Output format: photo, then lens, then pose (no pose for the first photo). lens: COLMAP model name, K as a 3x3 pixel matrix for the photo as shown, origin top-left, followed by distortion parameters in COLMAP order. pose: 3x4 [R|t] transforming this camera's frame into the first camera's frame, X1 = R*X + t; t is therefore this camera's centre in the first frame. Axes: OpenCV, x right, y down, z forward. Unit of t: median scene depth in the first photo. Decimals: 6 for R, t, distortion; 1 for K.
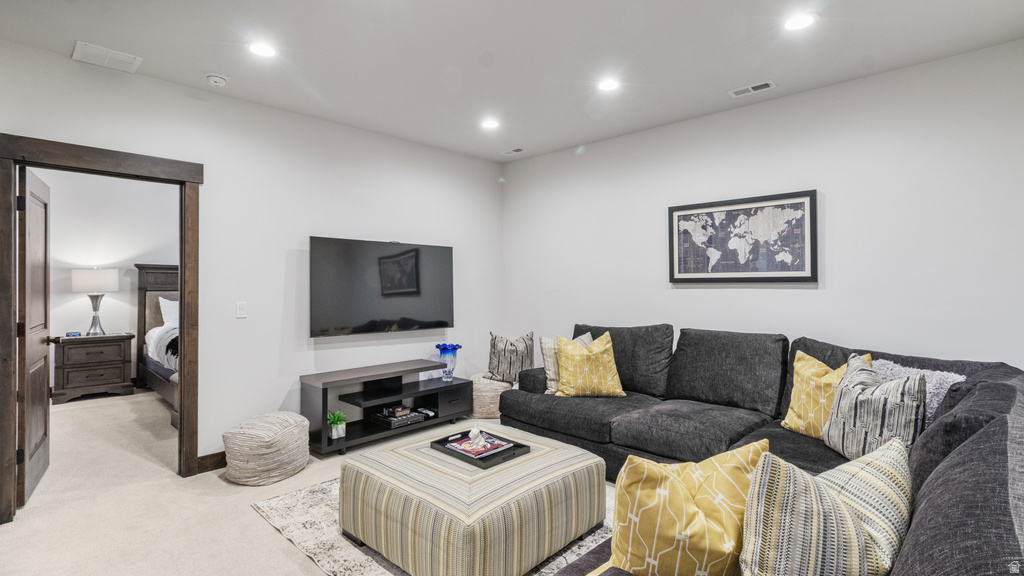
lens RADIAL K [[482.5, 0, 516.0], [0, 482.5, 282.4], [0, 0, 1]] dist [0.003017, 0.000341]
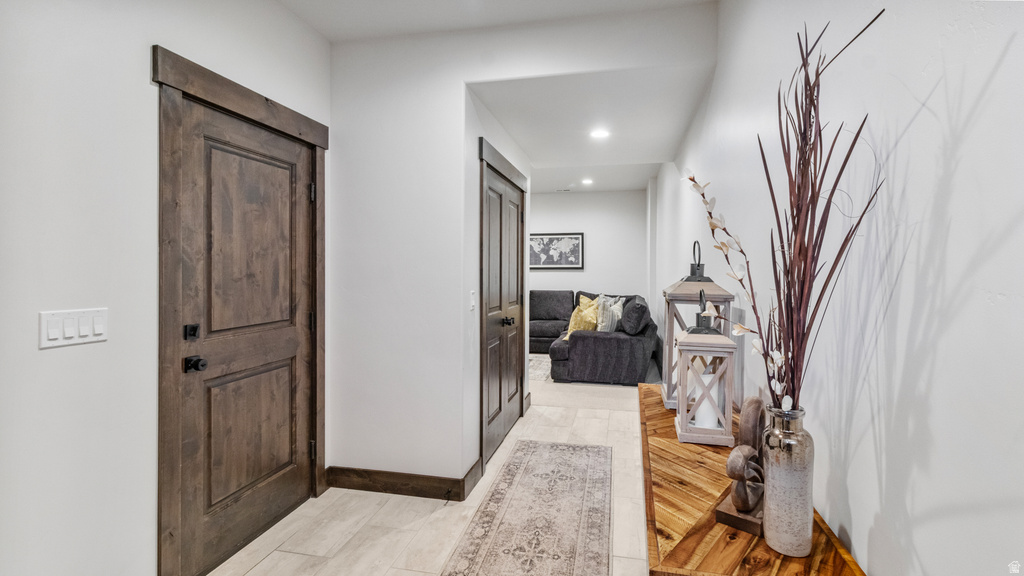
lens RADIAL K [[482.5, 0, 509.5], [0, 482.5, 283.2], [0, 0, 1]] dist [0.003017, 0.000341]
pose [[0.864424, -0.008117, 0.502697, -0.926042], [-0.004857, 0.999688, 0.024494, 0.011682], [-0.502739, -0.023615, 0.864115, -0.932282]]
